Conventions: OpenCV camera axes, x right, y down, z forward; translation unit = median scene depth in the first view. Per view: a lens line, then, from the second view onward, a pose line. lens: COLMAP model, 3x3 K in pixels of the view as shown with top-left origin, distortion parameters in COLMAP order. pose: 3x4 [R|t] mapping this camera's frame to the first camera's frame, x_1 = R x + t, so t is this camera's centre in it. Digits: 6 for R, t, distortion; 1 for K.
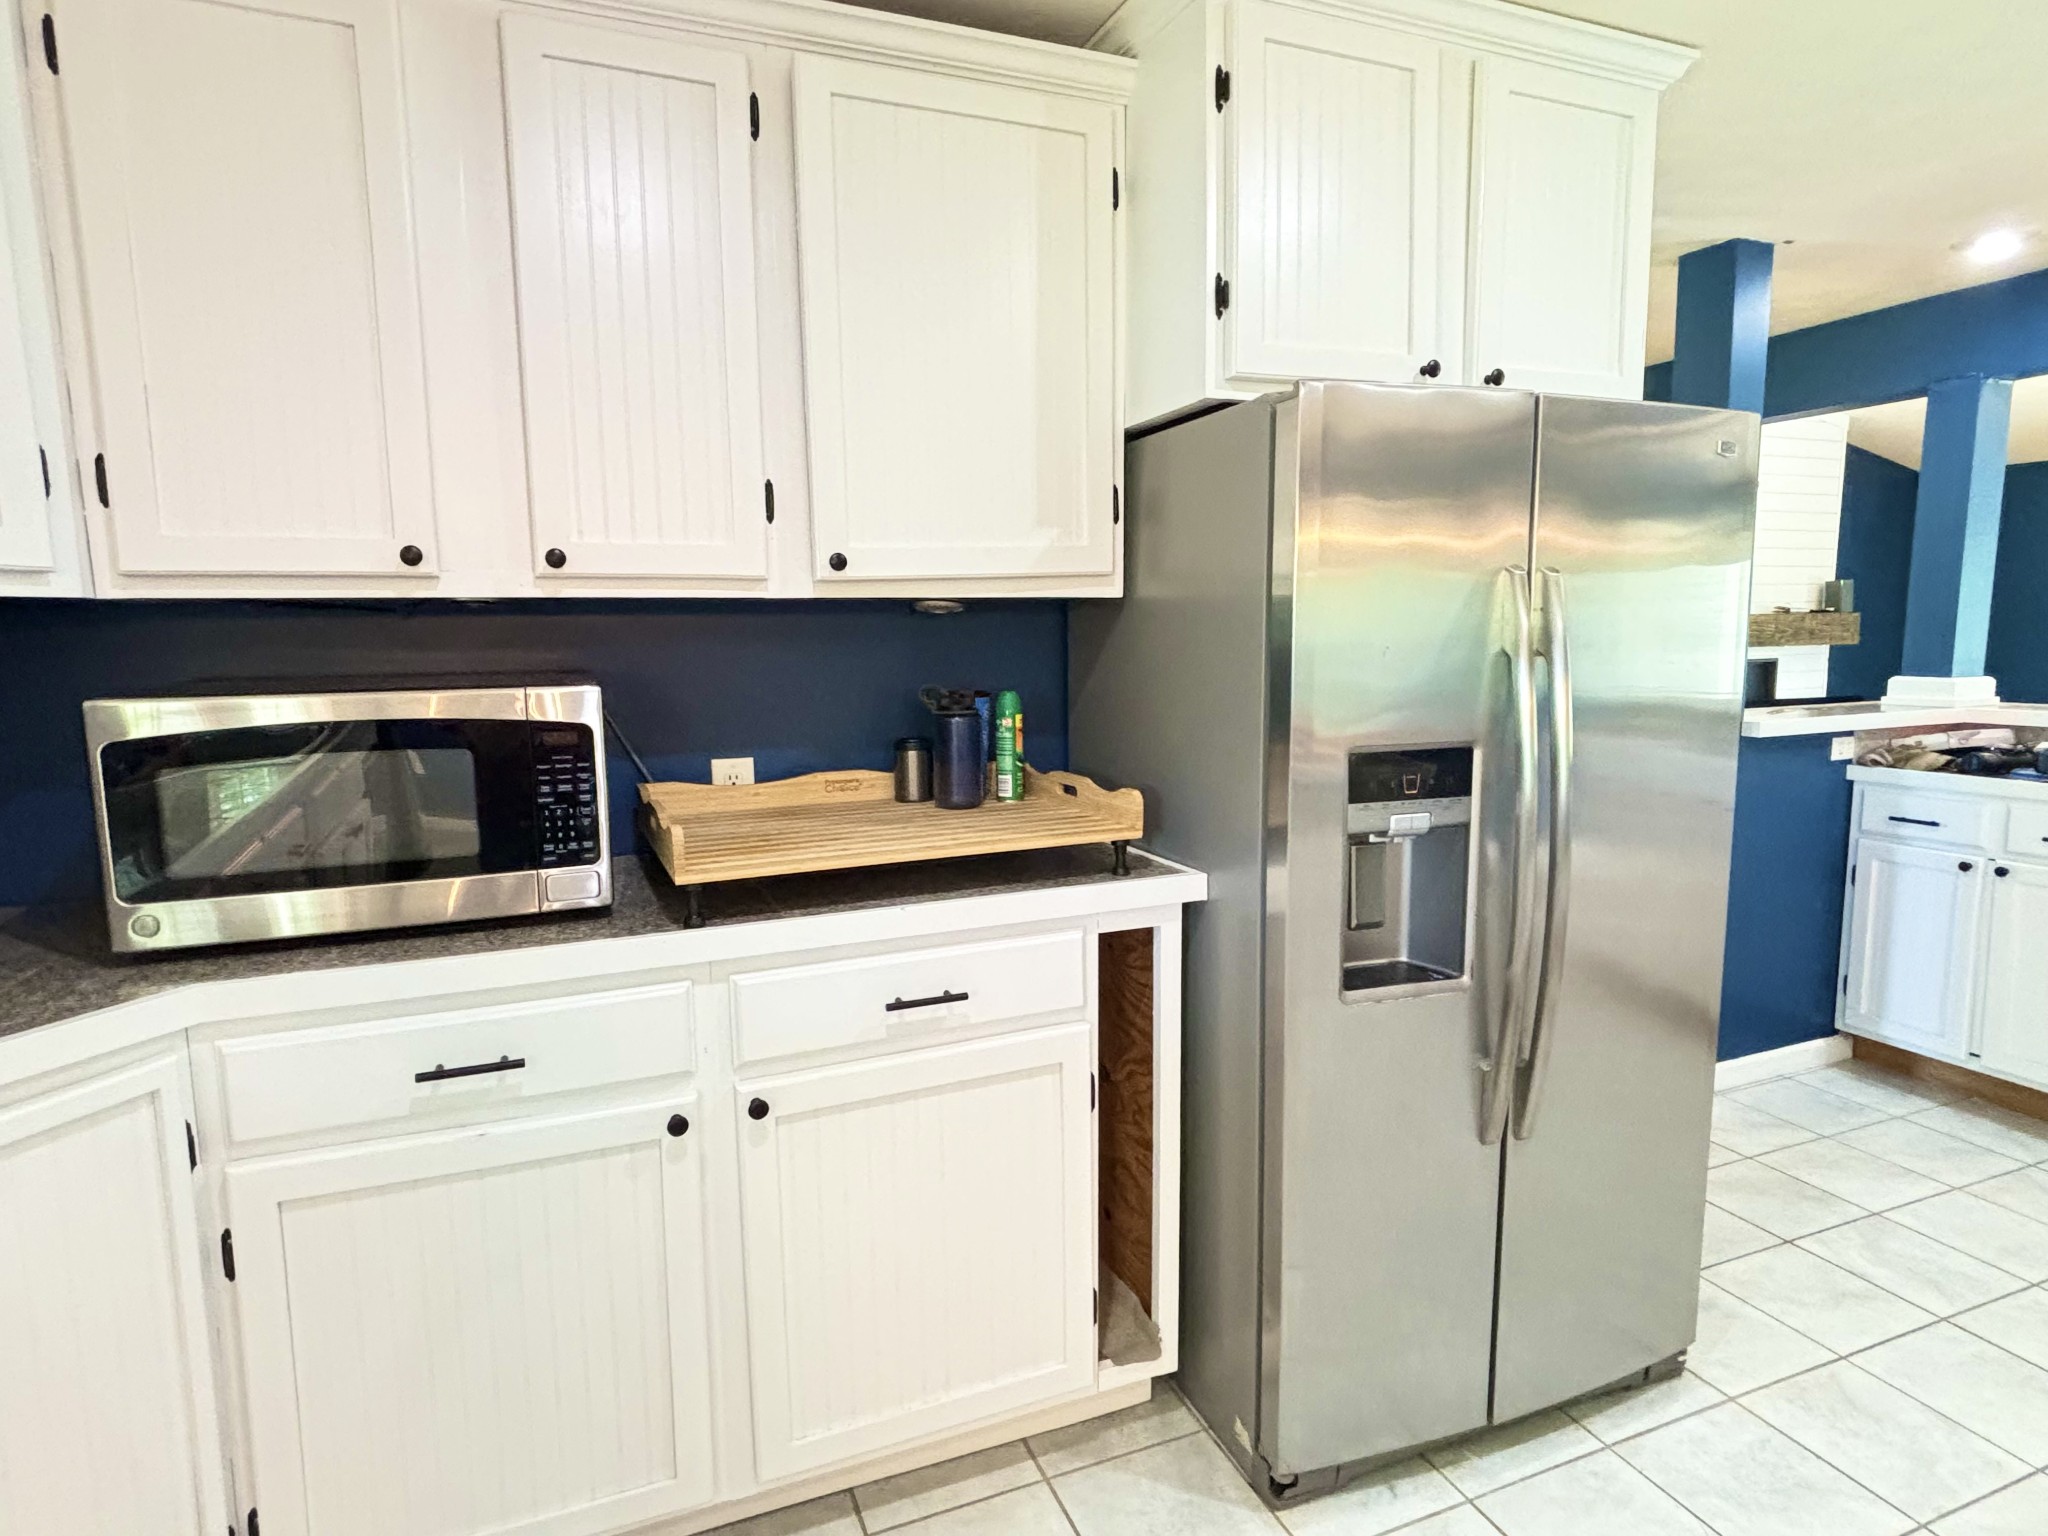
lens RADIAL K [[1118.1, 0, 1024.0], [0, 1118.1, 768.0], [0, 0, 1]] dist [0.000378, -0.000274]
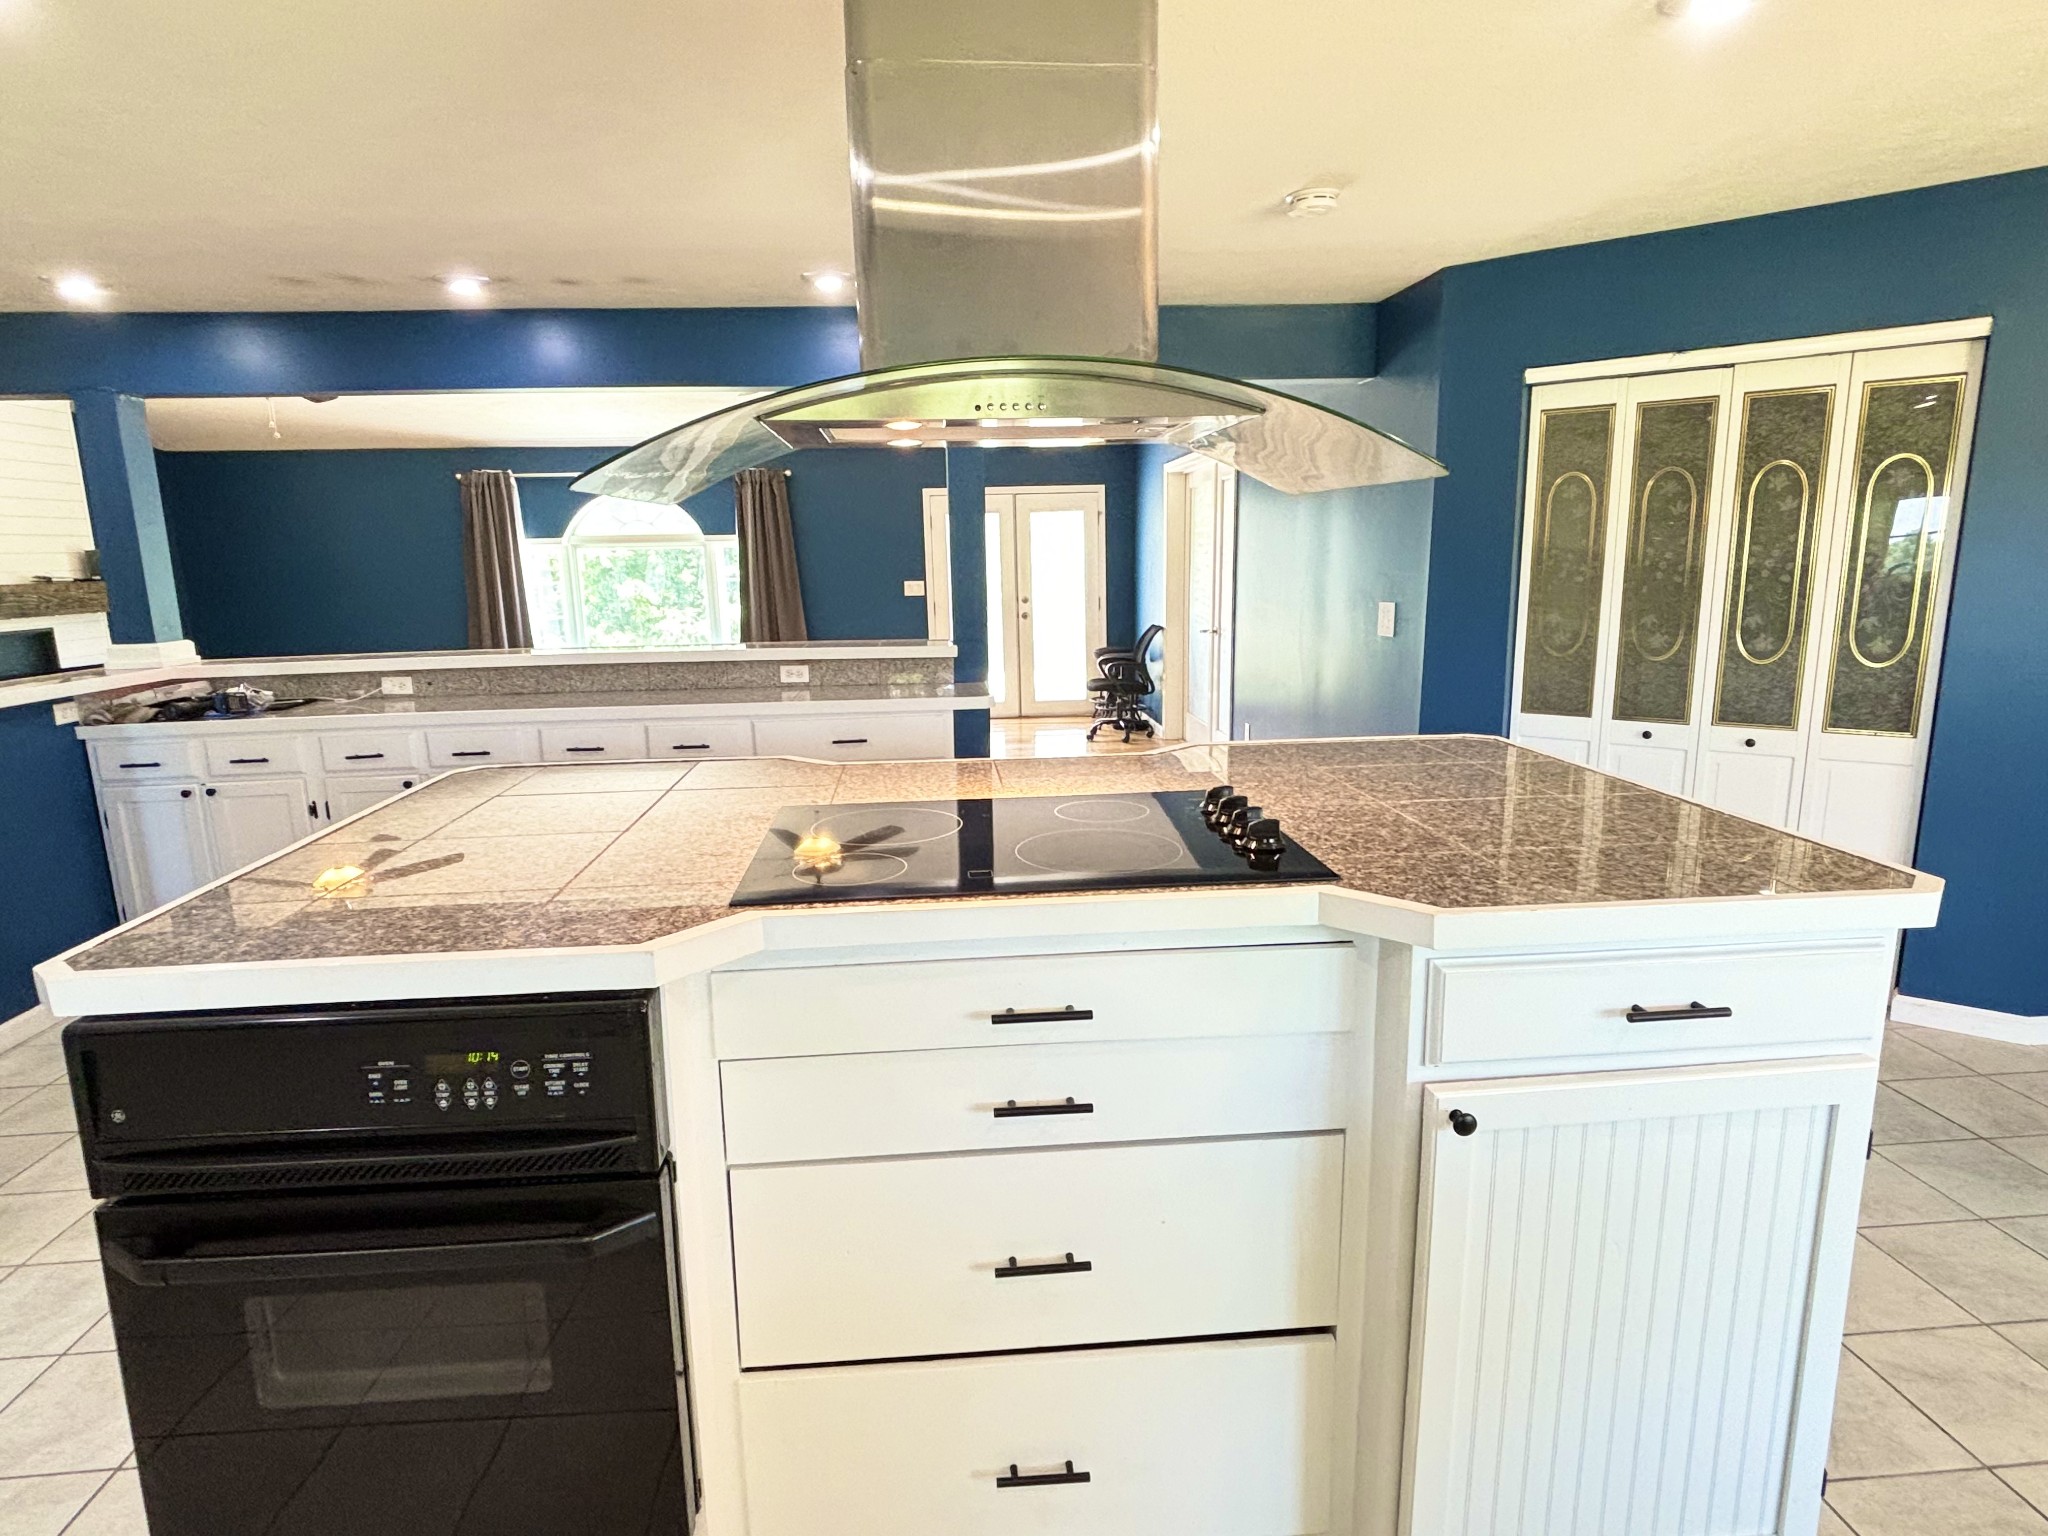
lens RADIAL K [[1118.1, 0, 1024.0], [0, 1118.1, 768.0], [0, 0, 1]] dist [0.000378, -0.000274]
pose [[0.307231, -0.178165, 0.934808, -0.037421], [0.140708, 0.980026, 0.140538, 0.014340], [-0.941175, 0.088357, 0.326163, -0.278625]]
